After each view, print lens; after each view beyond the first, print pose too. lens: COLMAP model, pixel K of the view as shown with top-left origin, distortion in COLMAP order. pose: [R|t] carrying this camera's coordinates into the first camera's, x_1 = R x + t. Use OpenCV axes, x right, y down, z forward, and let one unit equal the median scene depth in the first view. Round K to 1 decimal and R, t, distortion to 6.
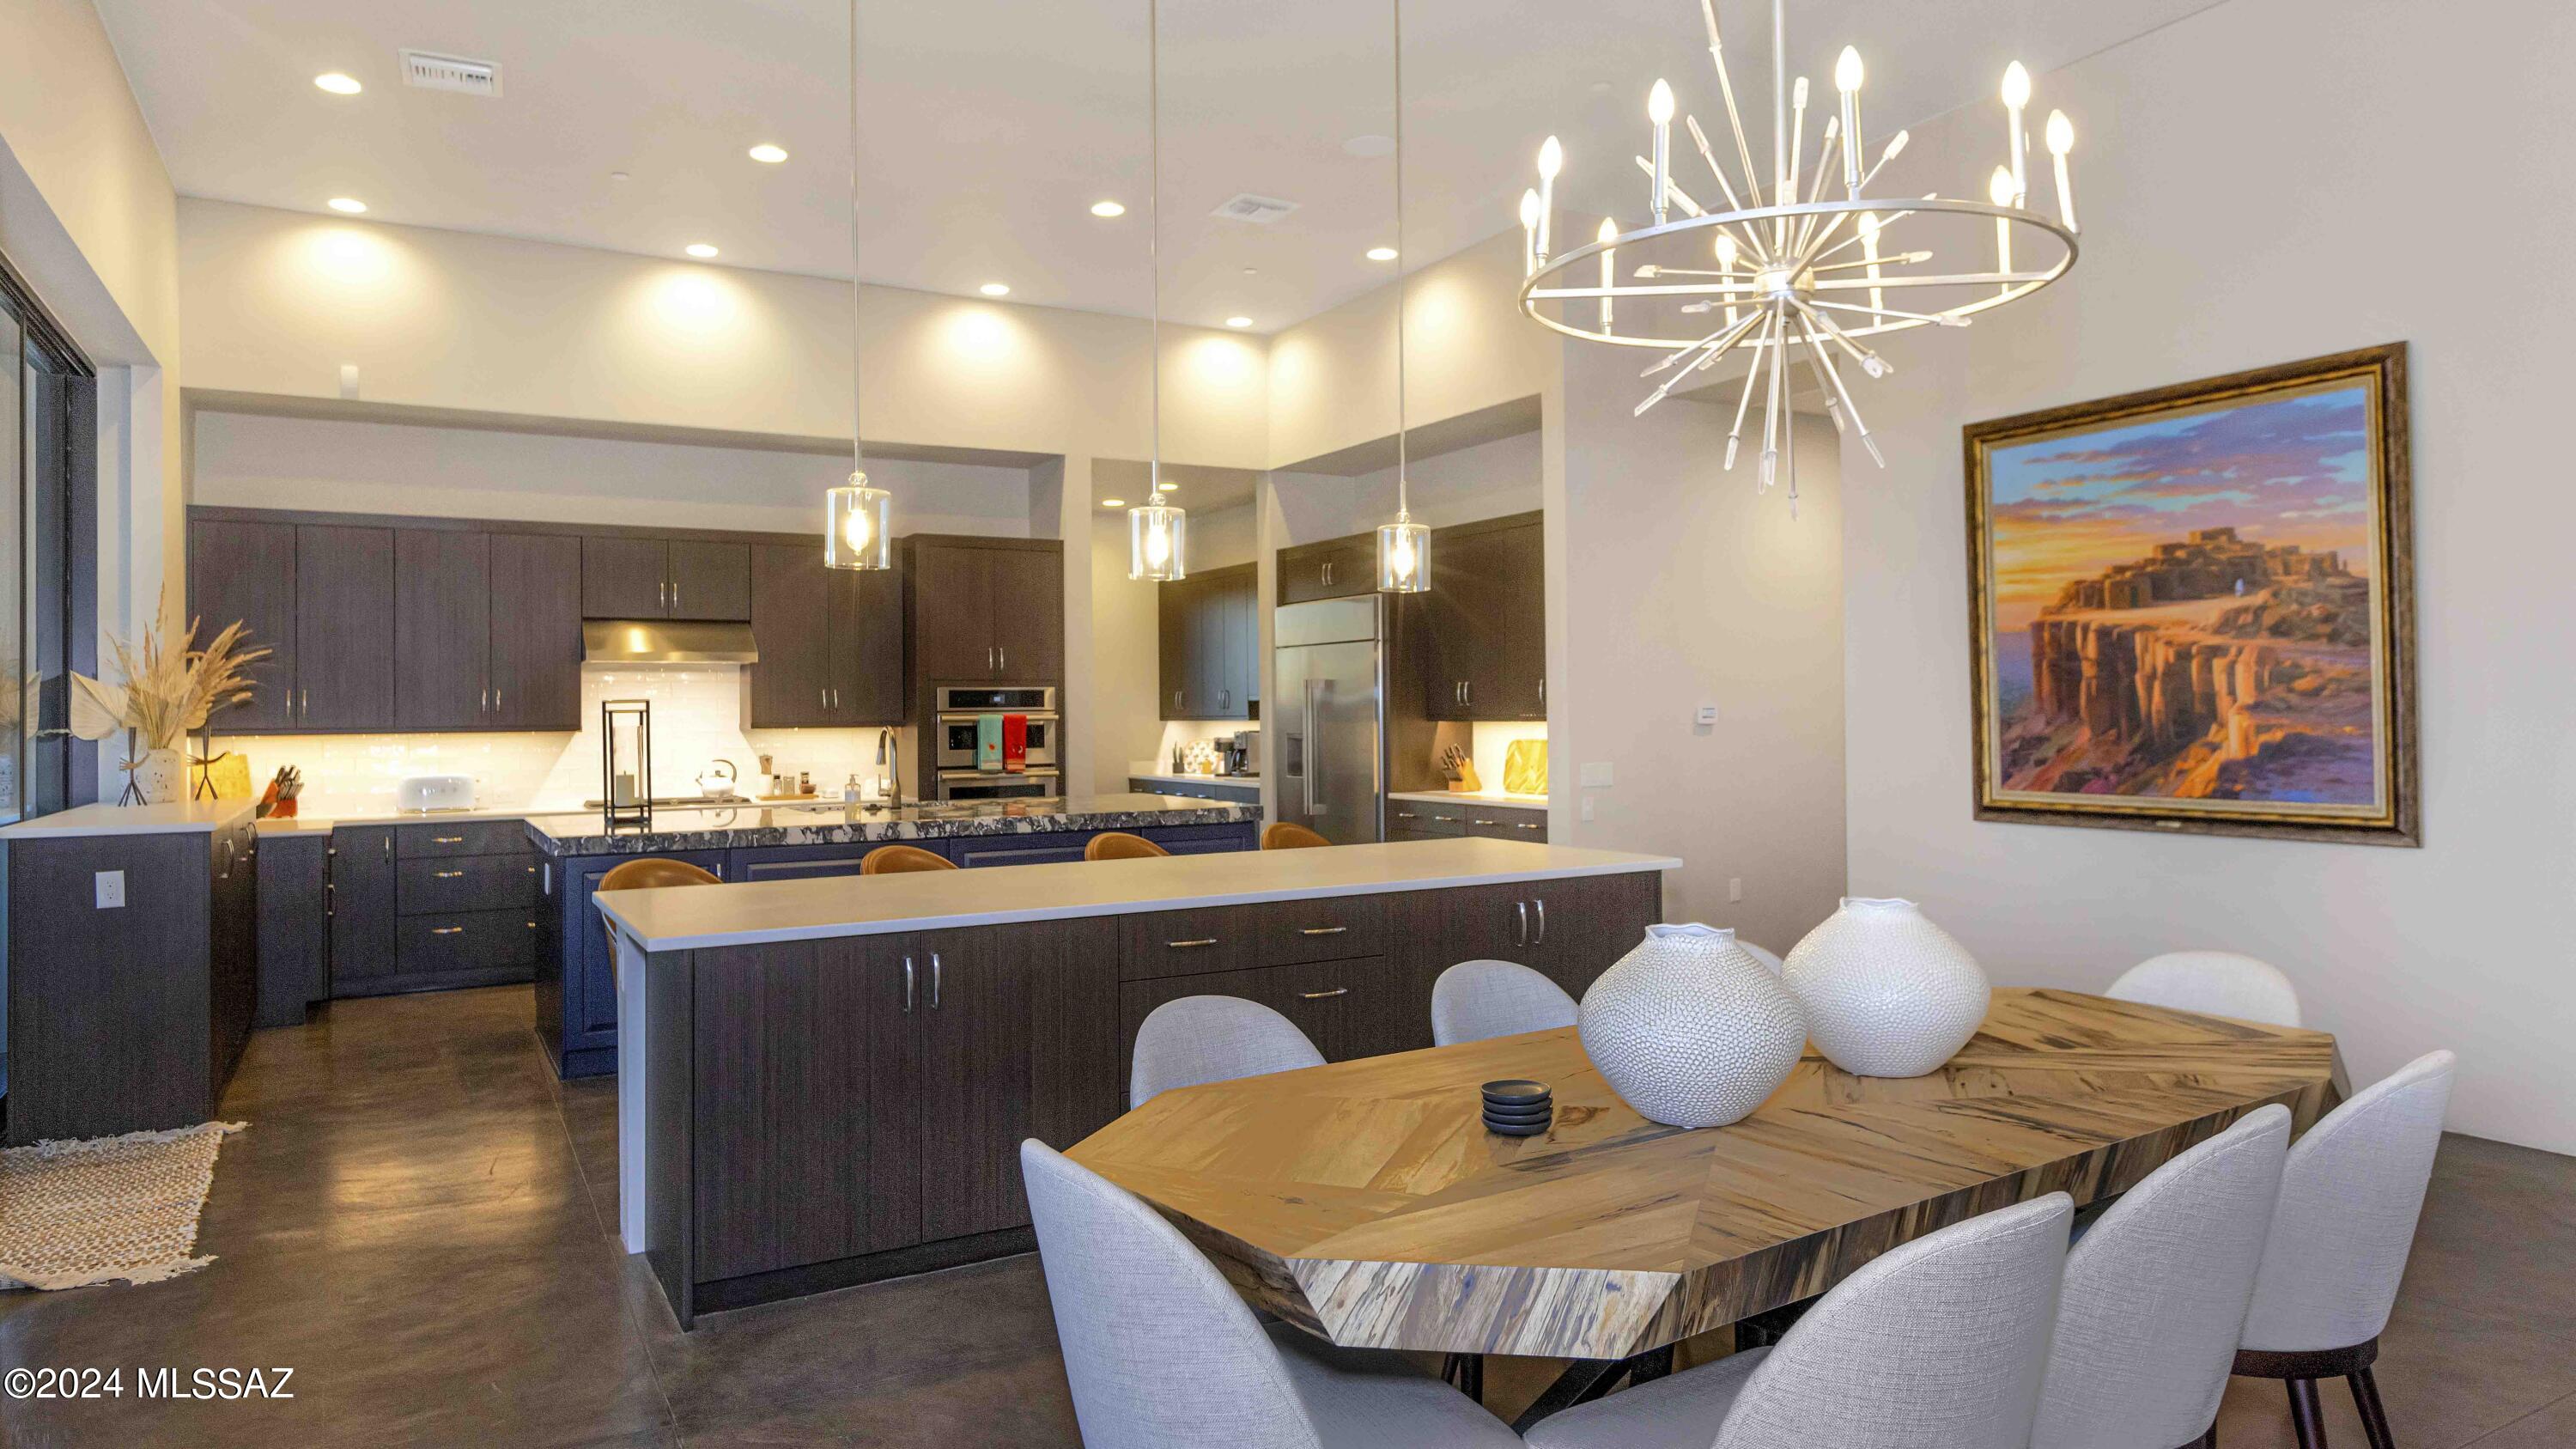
lens RADIAL K [[1544.7, 0, 1290.3], [0, 1544.7, 710.3], [0, 0, 1]] dist [-0.003415, -0.000828]
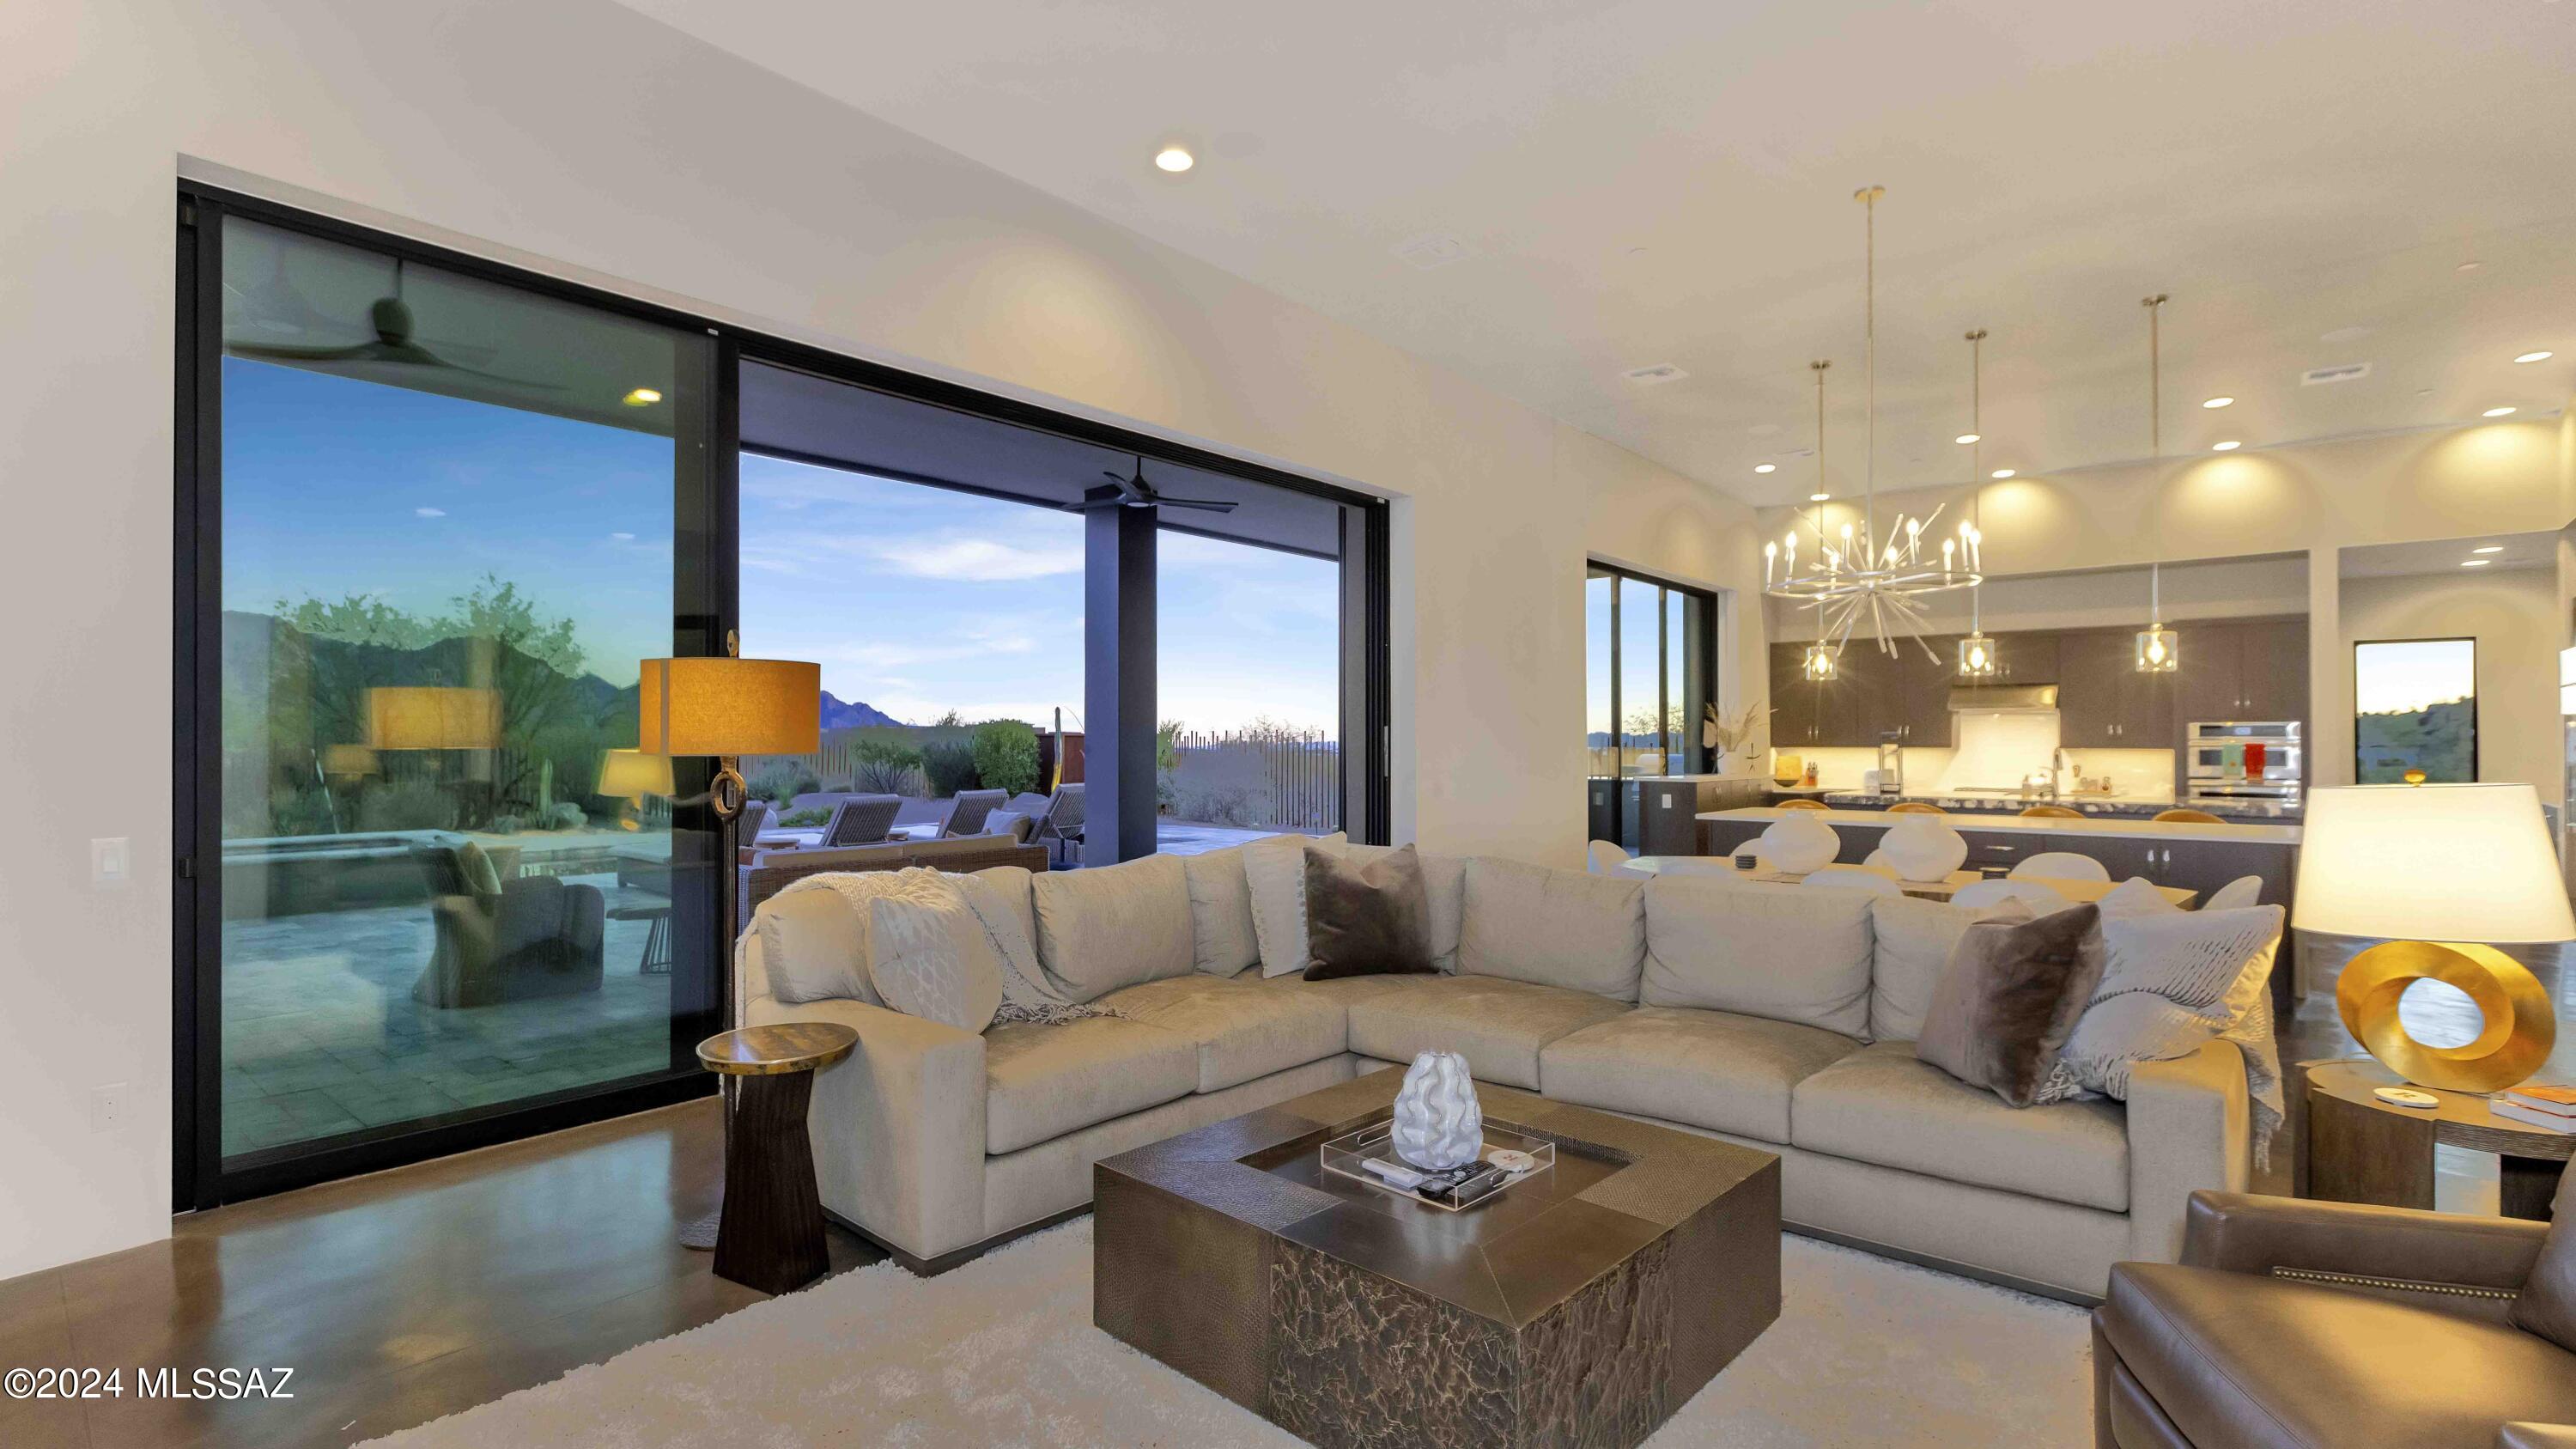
lens RADIAL K [[1184.6, 0, 1283.1], [0, 1184.6, 721.2], [0, 0, 1]] dist [-0.001330, -0.000702]
pose [[0.332402, -0.004855, -0.943125, 0.547765], [-0.004490, 0.999967, -0.006730, -0.005012], [0.943127, 0.006472, 0.332369, -0.190742]]
